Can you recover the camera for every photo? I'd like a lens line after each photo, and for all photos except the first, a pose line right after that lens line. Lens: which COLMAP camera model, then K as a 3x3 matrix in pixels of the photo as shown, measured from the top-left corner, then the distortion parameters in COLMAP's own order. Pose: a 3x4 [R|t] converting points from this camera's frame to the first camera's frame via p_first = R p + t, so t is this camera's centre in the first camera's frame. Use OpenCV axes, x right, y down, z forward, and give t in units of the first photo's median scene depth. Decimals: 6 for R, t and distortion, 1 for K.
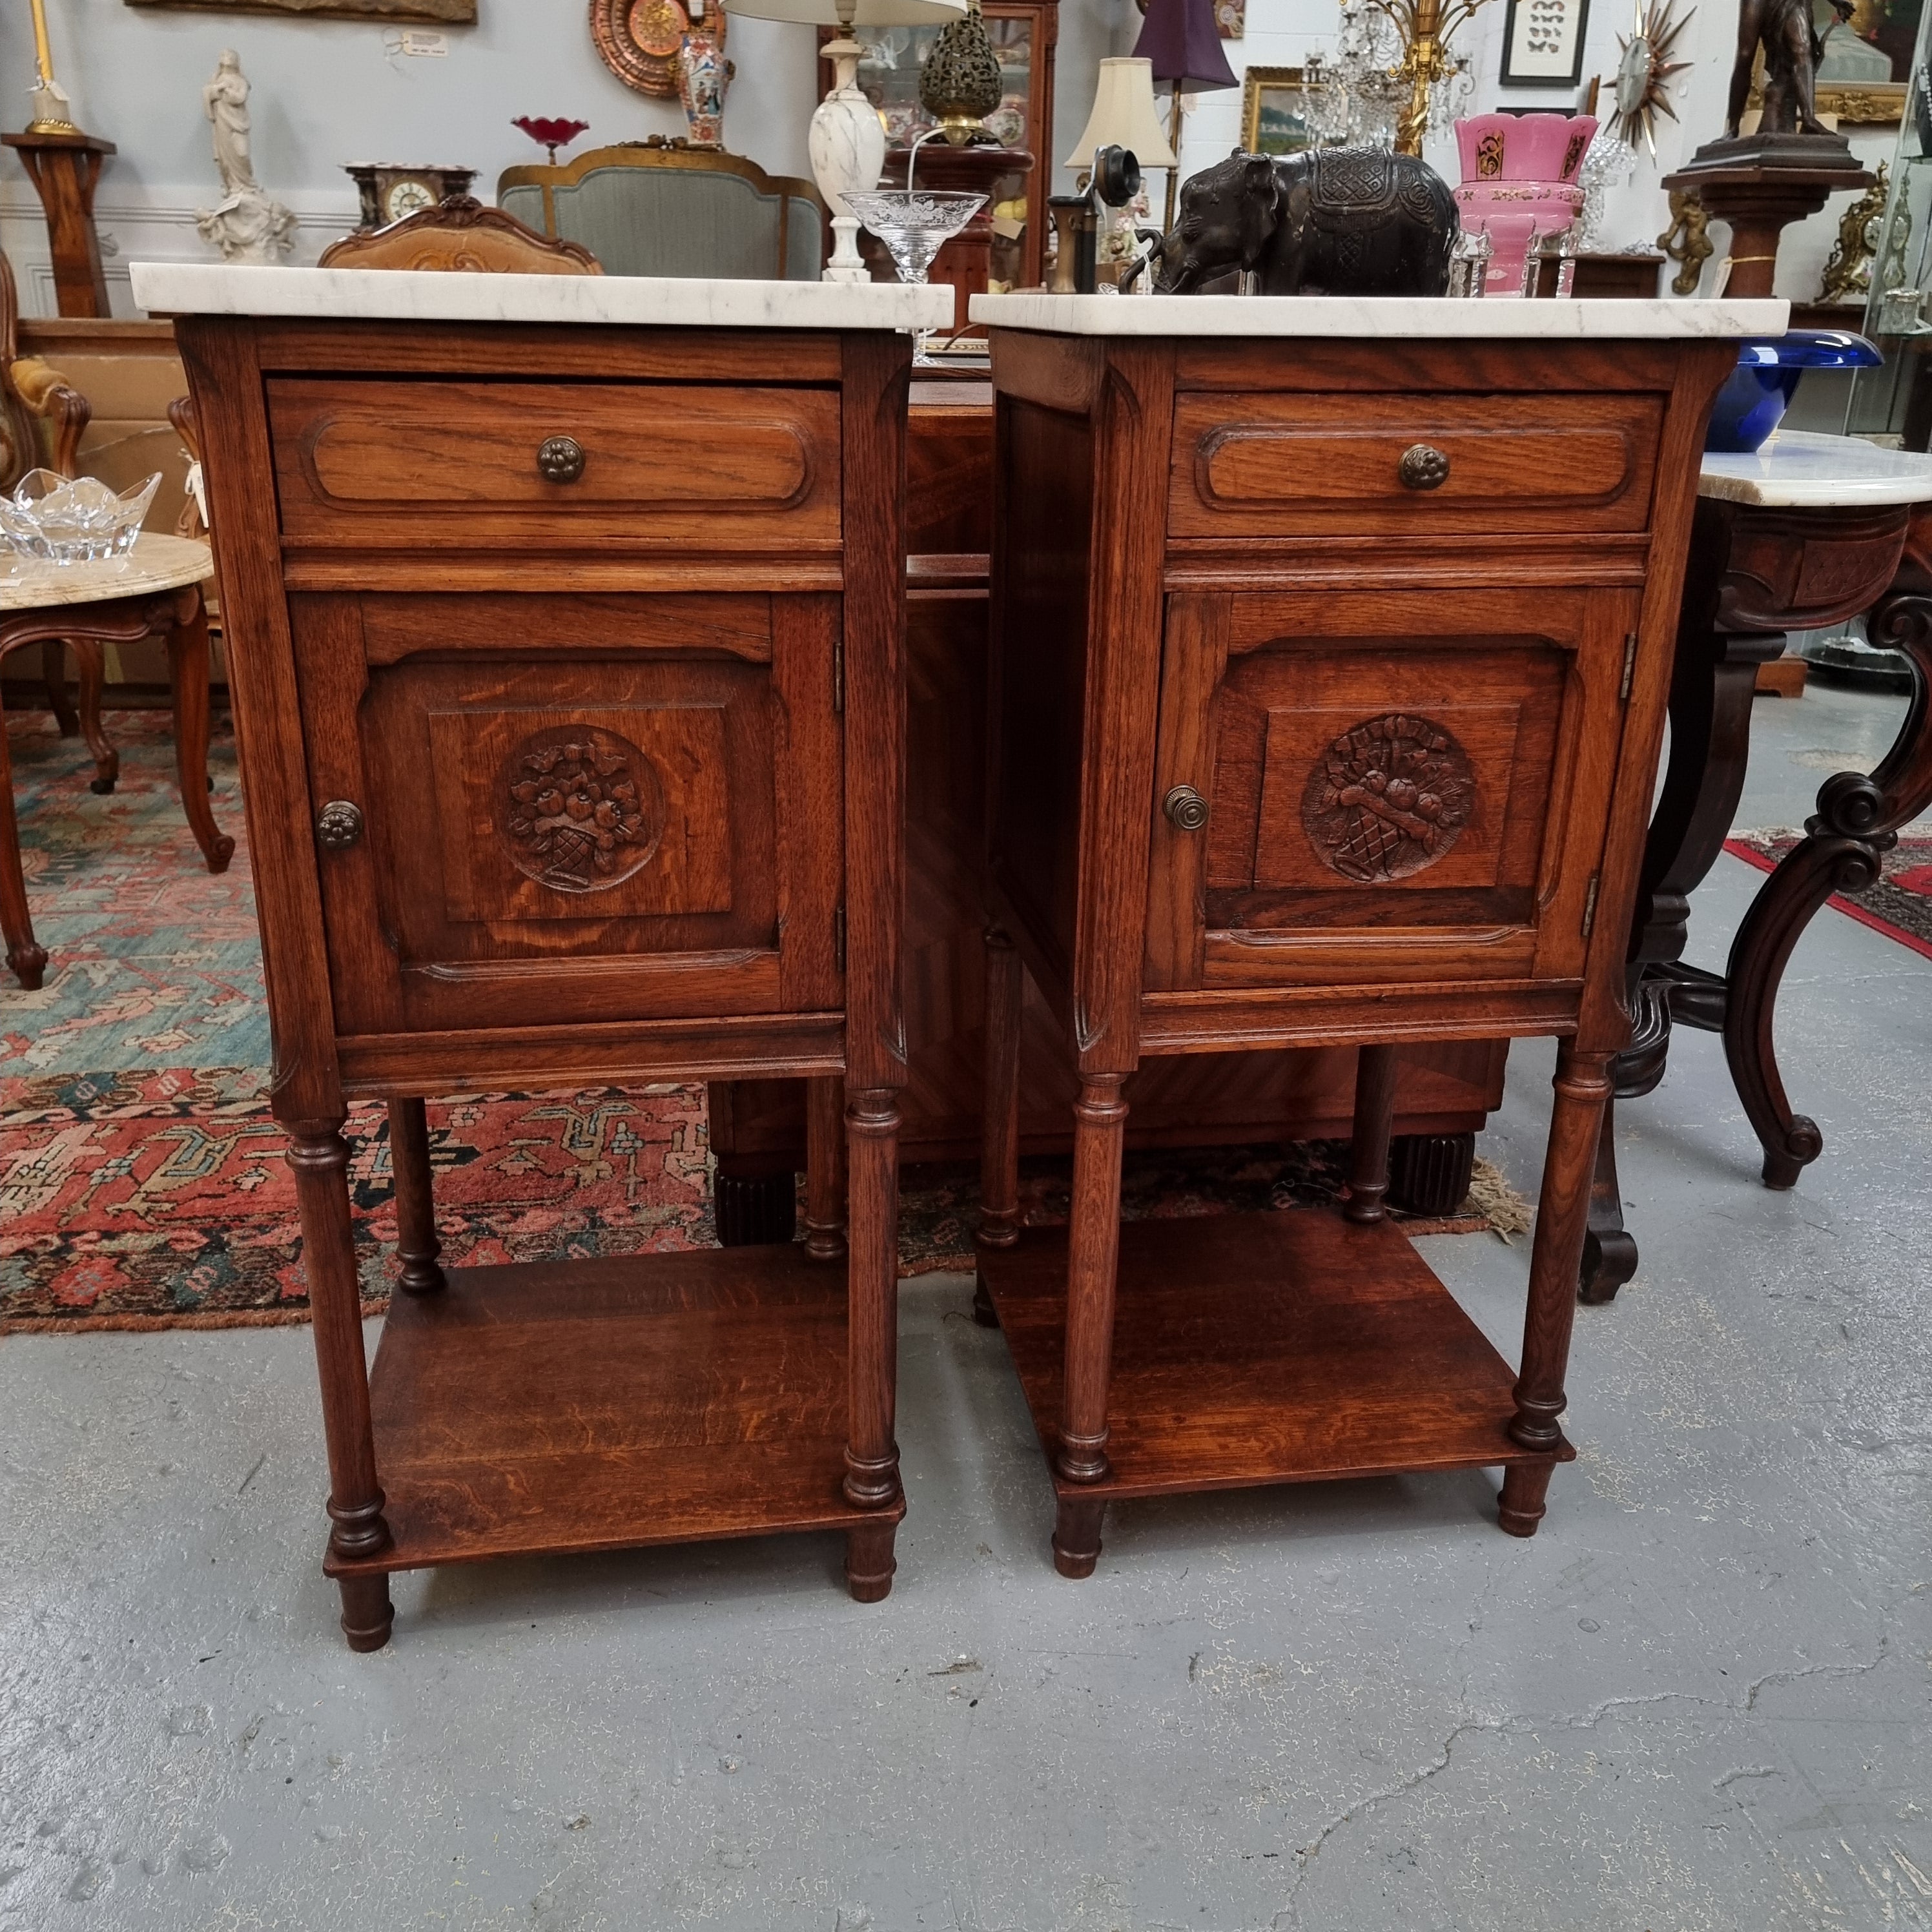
lens RADIAL K [[1775.8, 0, 965.8], [0, 1775.8, 944.8], [0, 0, 1]] dist [0.085847, -0.069495]
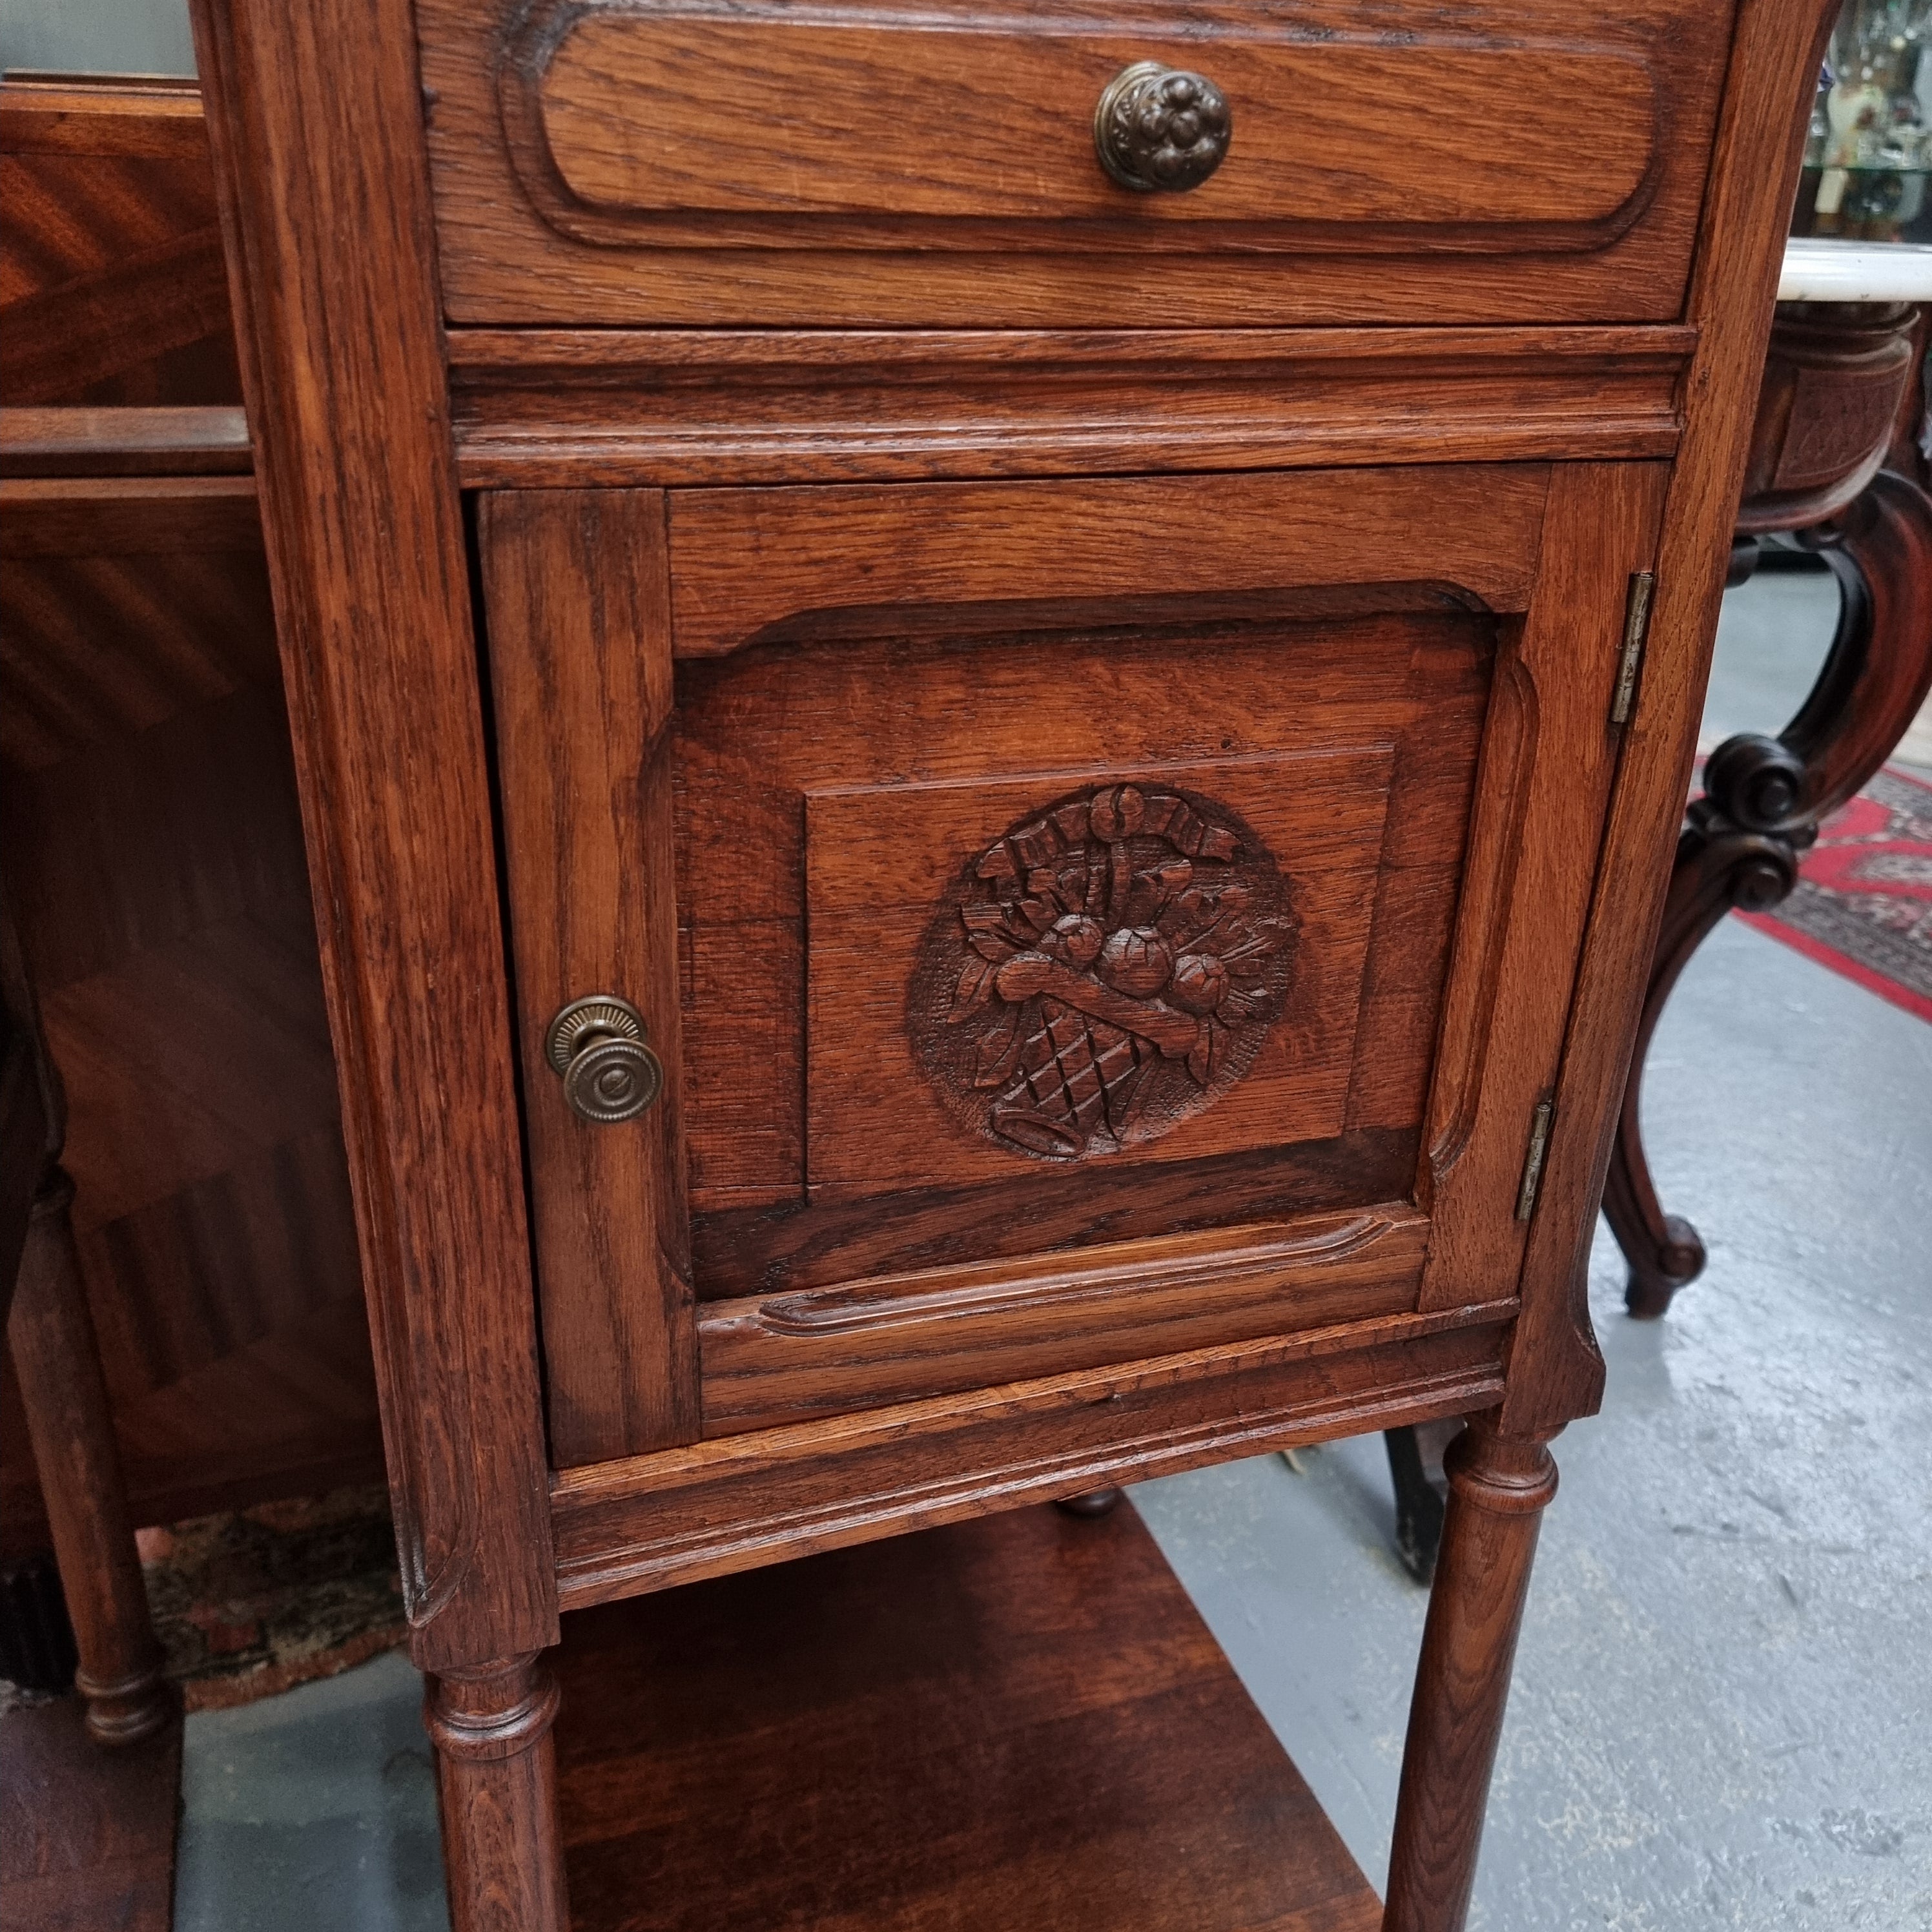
lens RADIAL K [[1814.0, 0, 989.5], [0, 1814.0, 995.2], [0, 0, 1]] dist [0.066117, -0.060456]
pose [[0.983088, -0.065833, 0.170893, 0.137706], [0.050940, 0.994627, 0.090119, -0.120249], [-0.175907, -0.079889, 0.981160, 0.592935]]
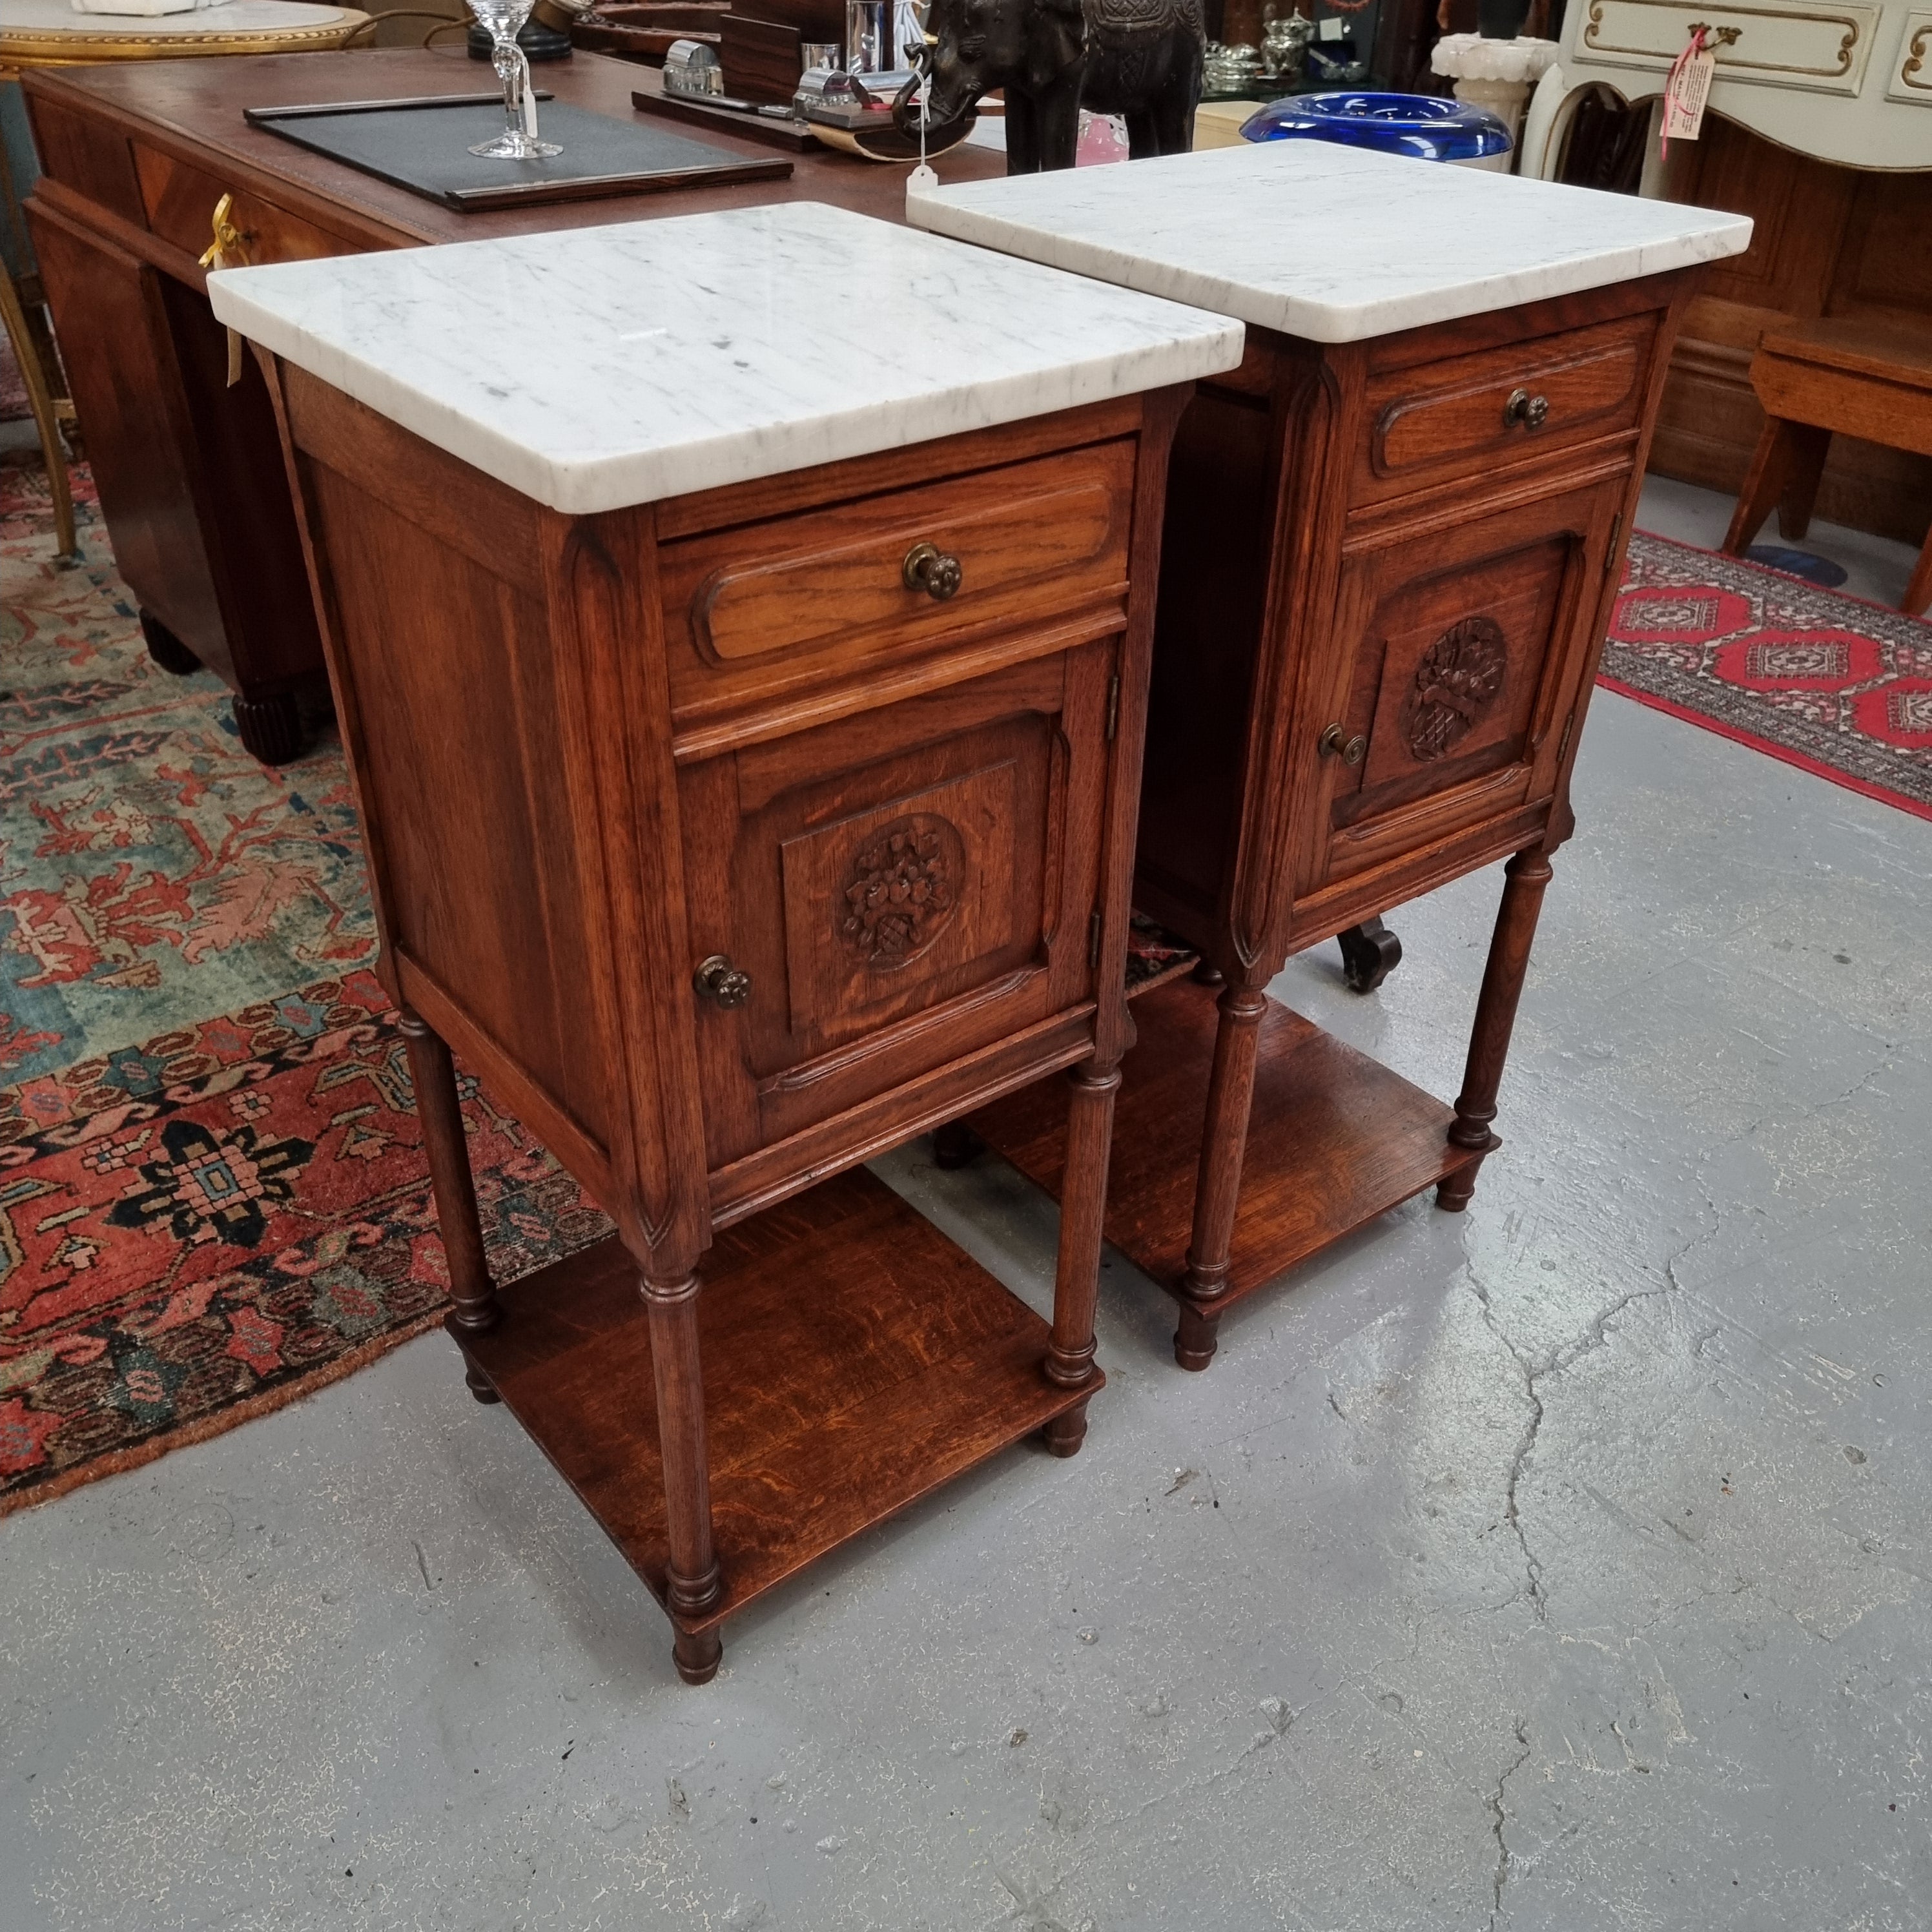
lens RADIAL K [[1776.2, 0, 961.3], [0, 1776.2, 988.1], [0, 0, 1]] dist [0.088231, -0.079398]
pose [[0.875916, -0.268200, 0.401048, -0.561020], [0.159860, 0.945631, 0.283242, -0.282068], [-0.455209, -0.183985, 0.871168, 0.111906]]
